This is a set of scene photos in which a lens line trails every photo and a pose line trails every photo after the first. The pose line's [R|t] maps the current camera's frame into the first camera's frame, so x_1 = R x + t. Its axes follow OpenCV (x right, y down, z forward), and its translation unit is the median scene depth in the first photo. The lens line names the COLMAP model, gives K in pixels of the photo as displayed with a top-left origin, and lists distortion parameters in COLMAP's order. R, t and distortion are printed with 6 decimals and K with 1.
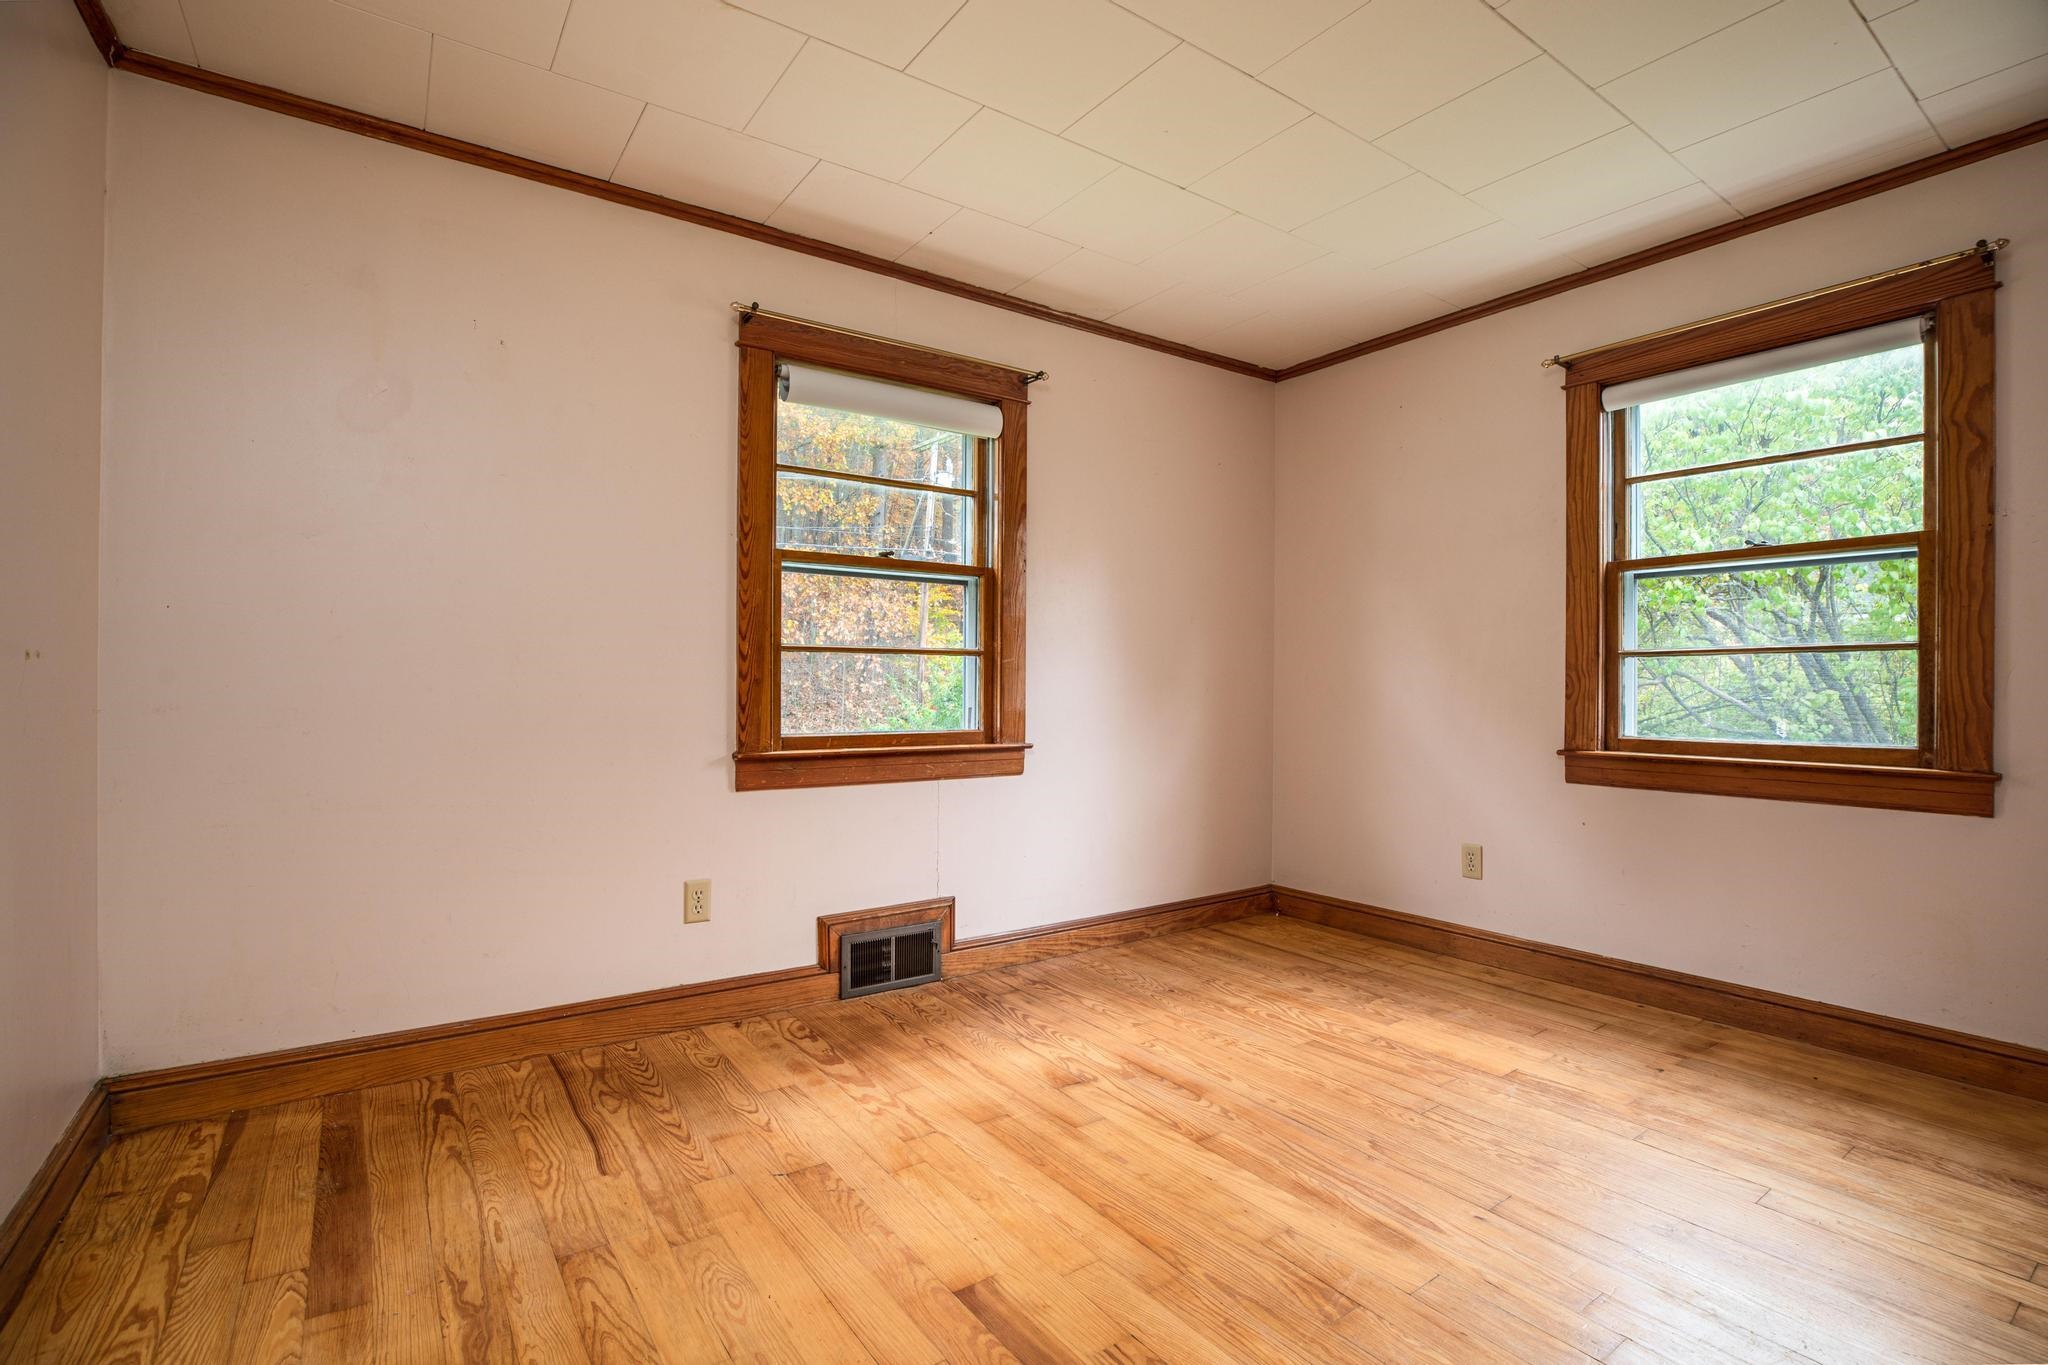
lens RADIAL K [[950.1, 0, 1012.4], [0, 950.1, 700.4], [0, 0, 1]] dist [-0.050610, 0.015163]
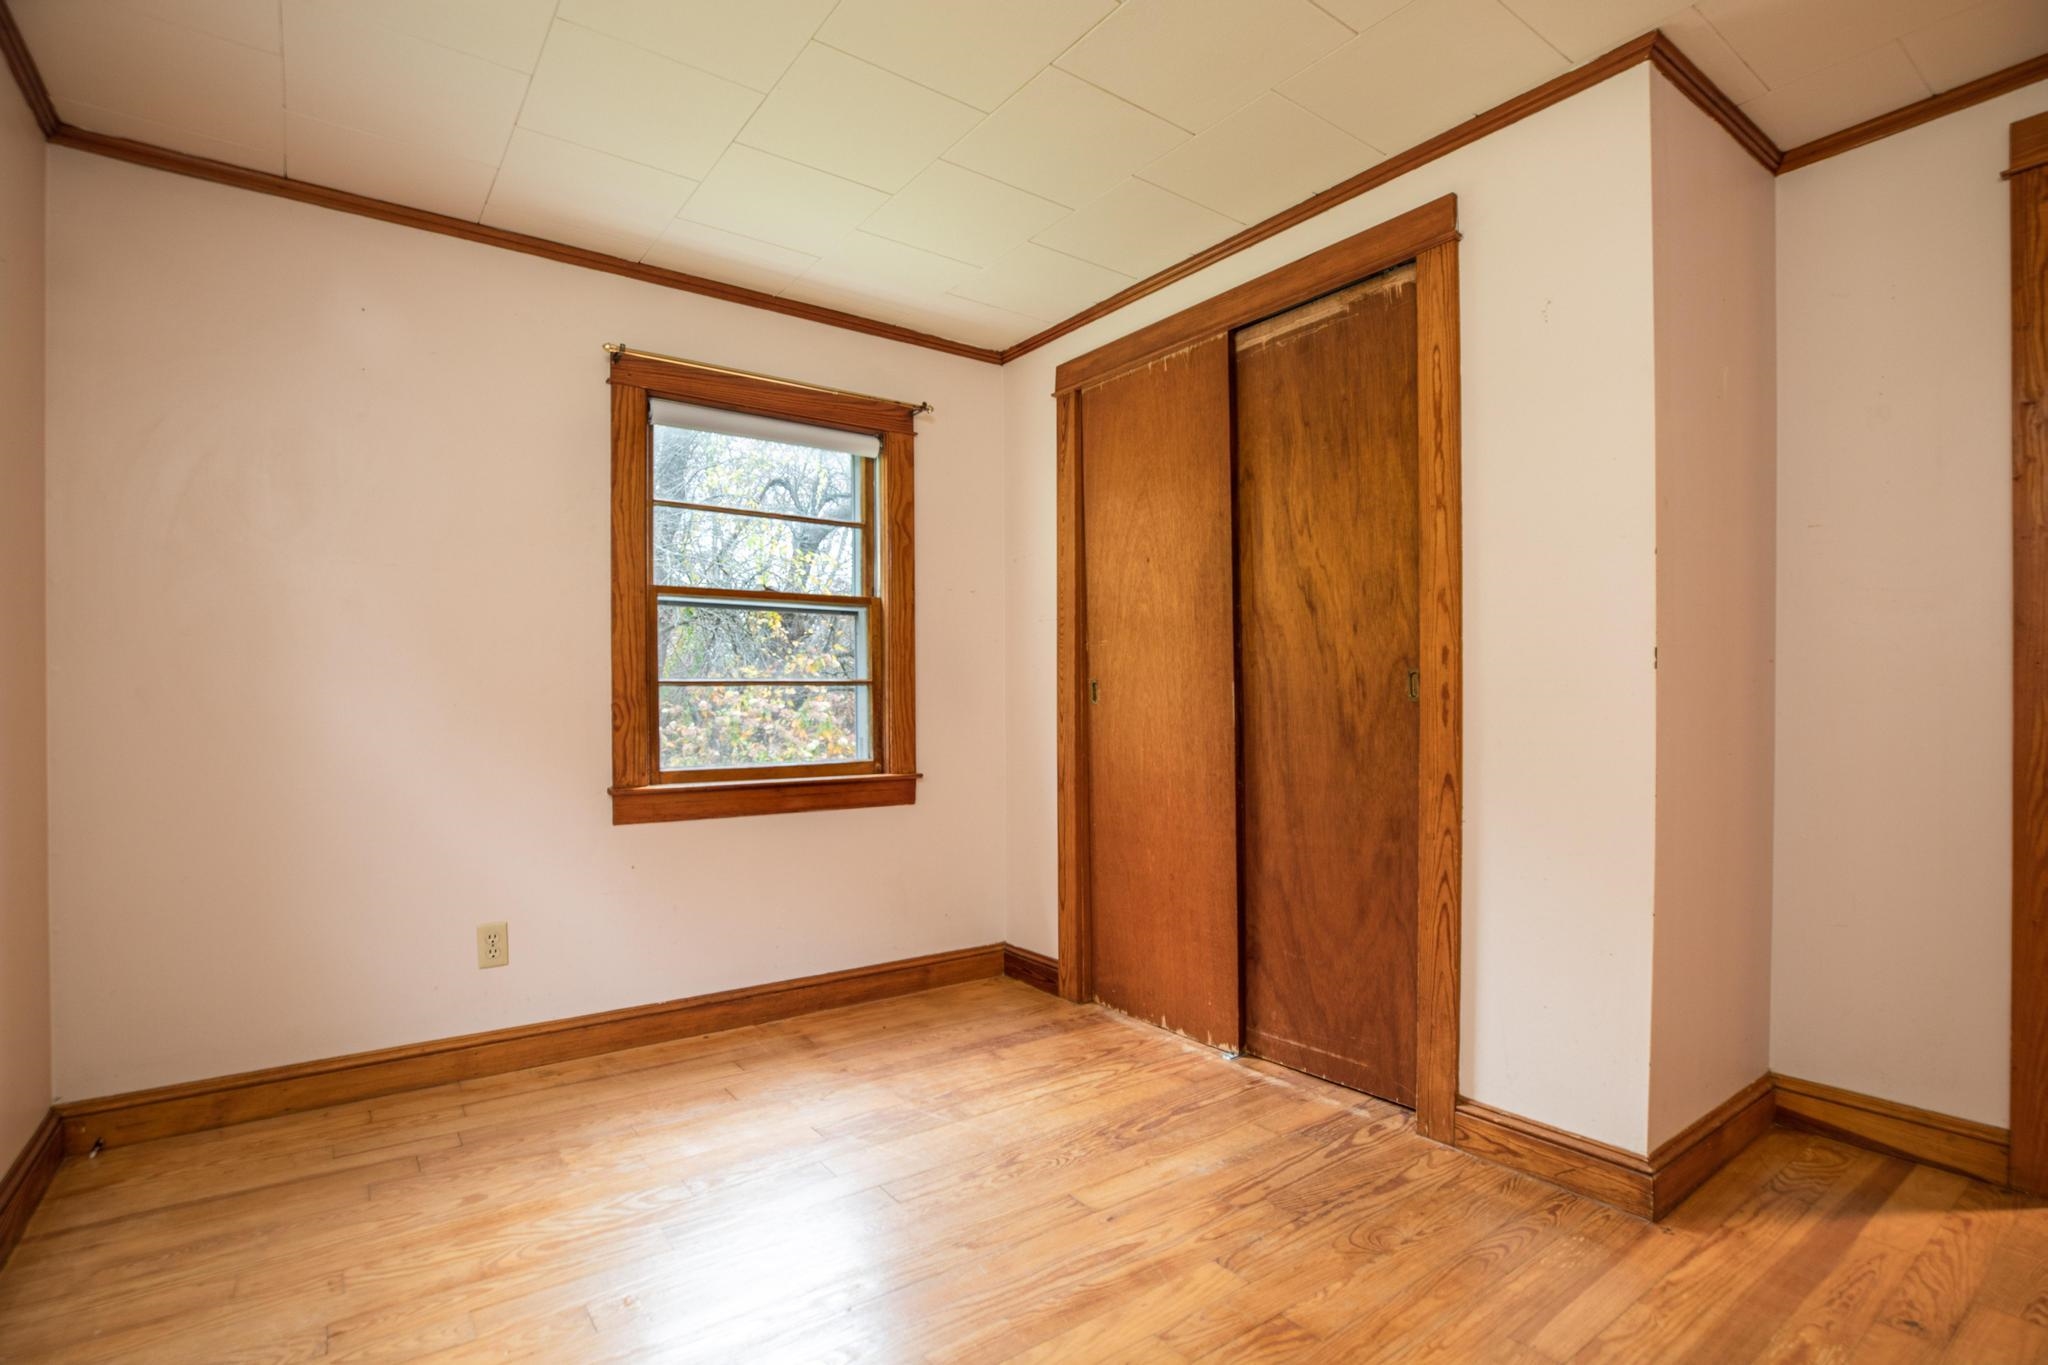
lens RADIAL K [[1017.0, 0, 979.0], [0, 1017.0, 716.1], [0, 0, 1]] dist [0.000328, -0.000318]
pose [[-0.005279, -0.026882, 0.999625, -0.394189], [0.015214, 0.999521, 0.026959, -0.039078], [-0.999870, 0.015350, -0.004867, 0.677341]]
